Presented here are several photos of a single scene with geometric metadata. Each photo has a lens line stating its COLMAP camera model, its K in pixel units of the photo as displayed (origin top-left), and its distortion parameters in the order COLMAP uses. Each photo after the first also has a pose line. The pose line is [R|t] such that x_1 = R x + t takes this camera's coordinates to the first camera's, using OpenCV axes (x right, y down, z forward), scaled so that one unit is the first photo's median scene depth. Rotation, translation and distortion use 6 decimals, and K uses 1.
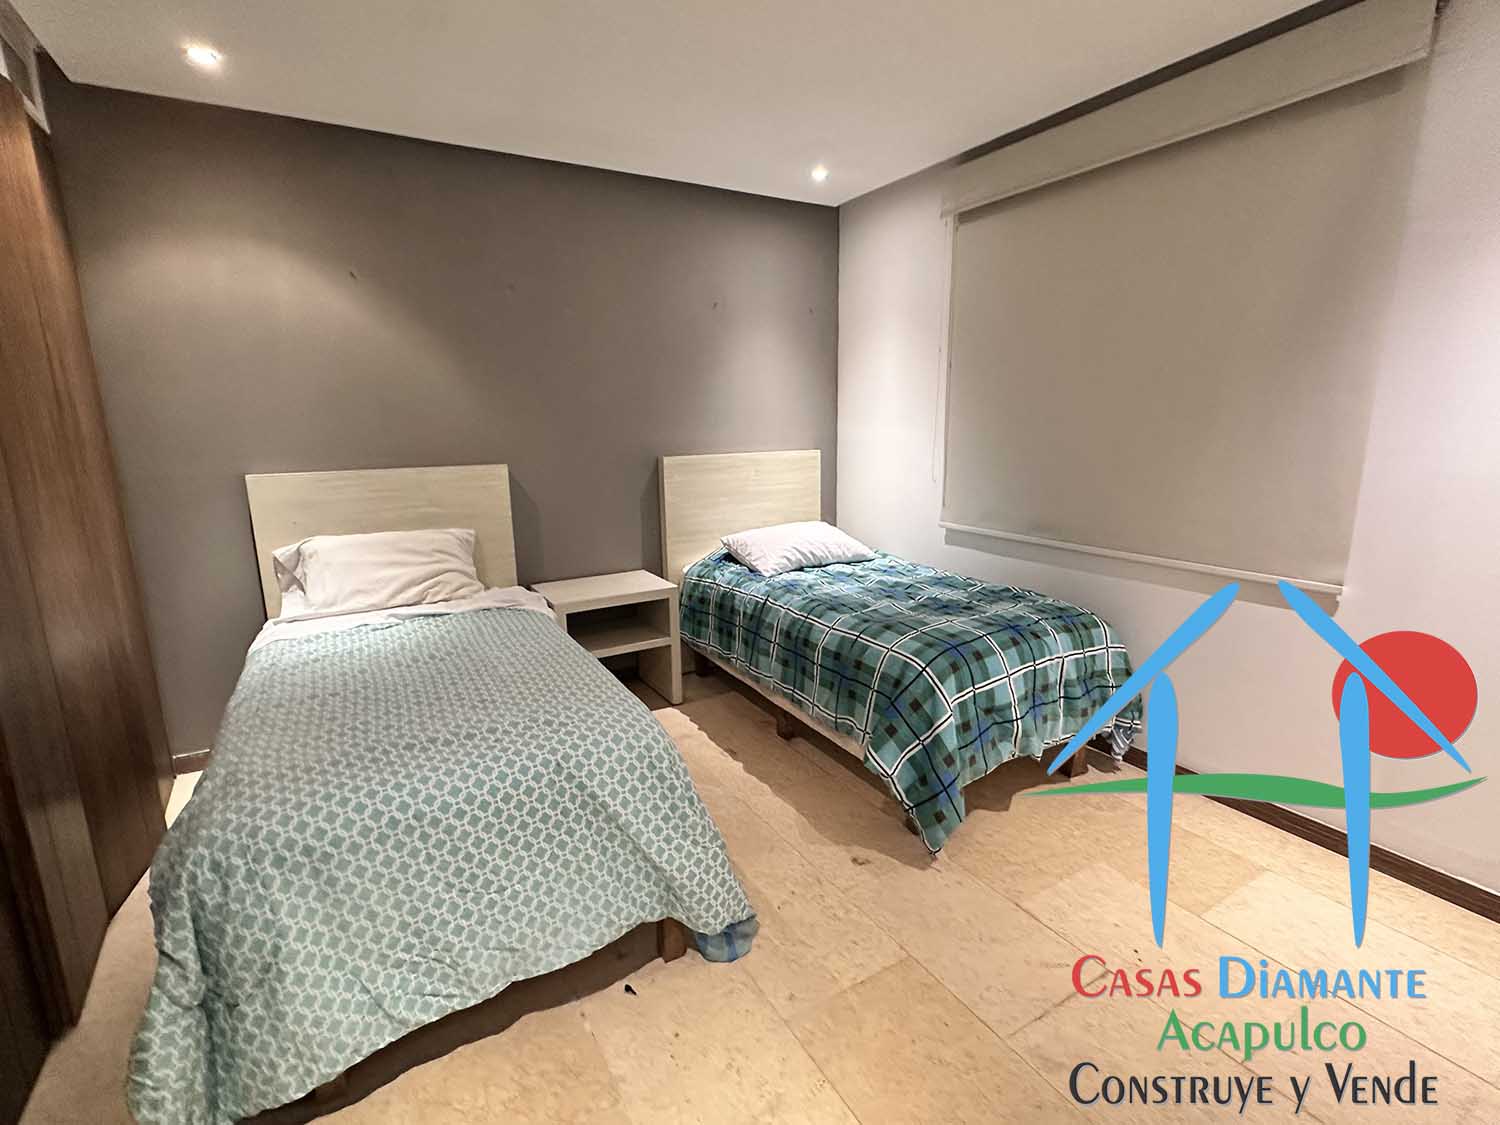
lens RADIAL K [[702.7, 0, 750.0], [0, 702.7, 562.5], [0, 0, 1]] dist [0.000978, 0.000098]
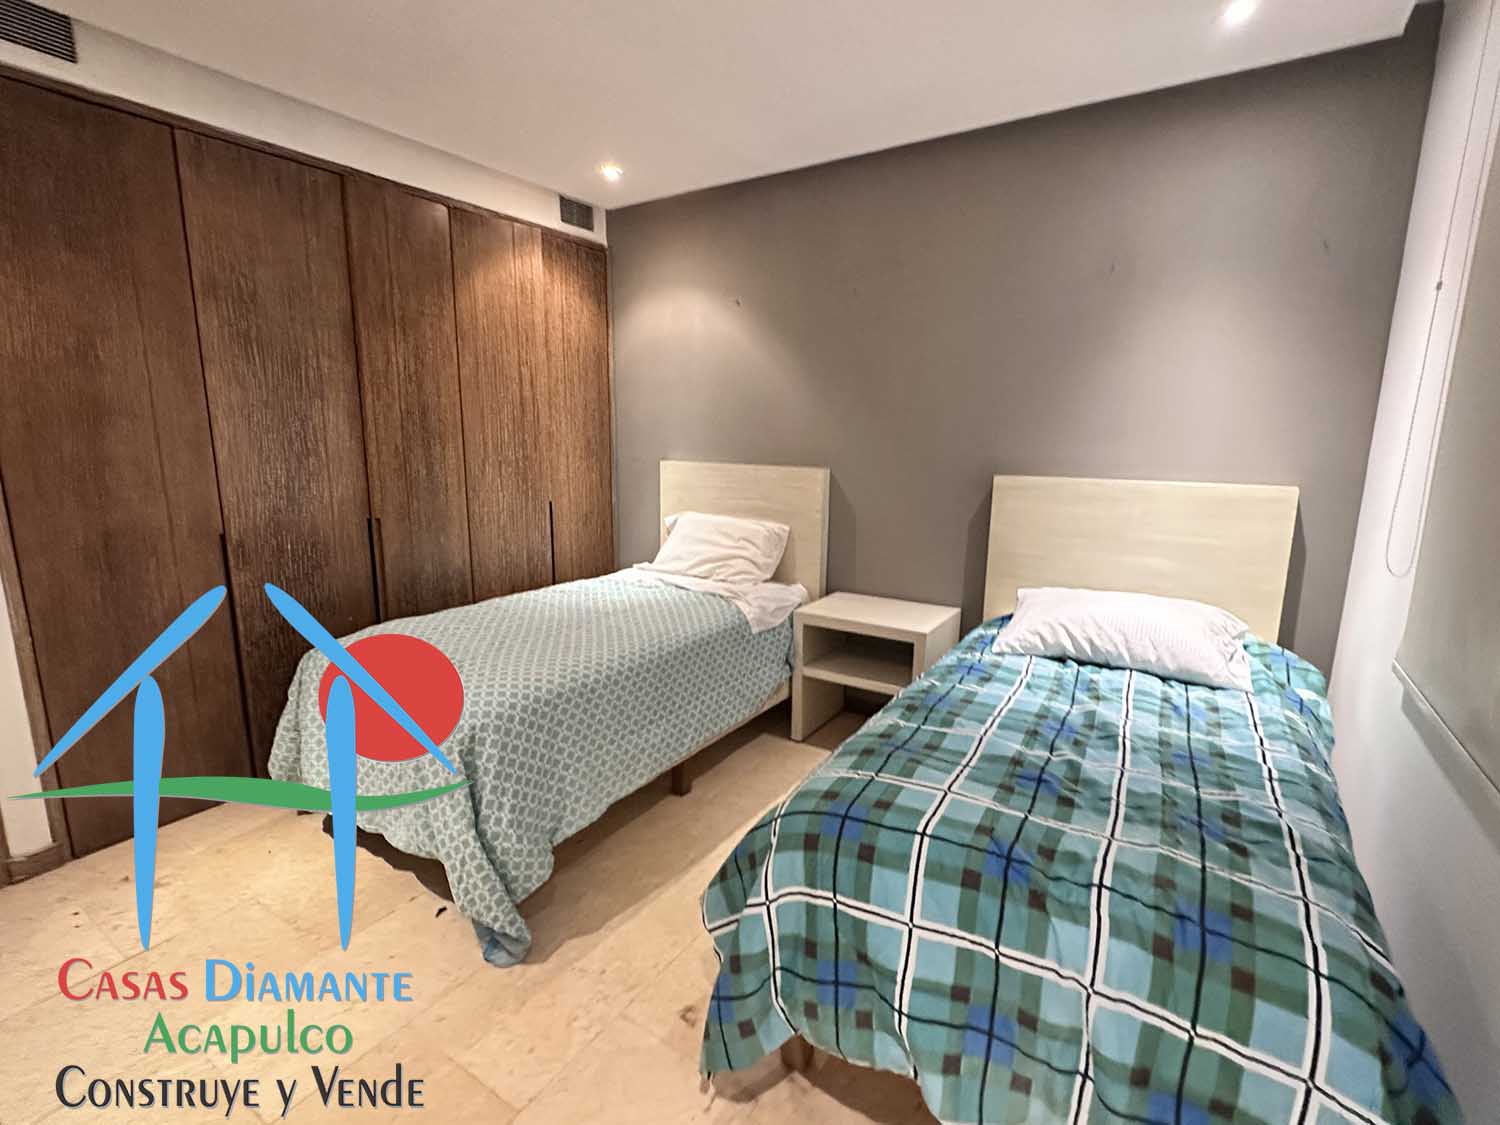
lens RADIAL K [[702.7, 0, 750.0], [0, 702.7, 562.5], [0, 0, 1]] dist [0.000978, 0.000098]
pose [[0.441904, 0.187017, -0.877351, 0.603825], [-0.195081, 0.974655, 0.109499, -0.112686], [0.875593, 0.122767, 0.467188, 0.517302]]
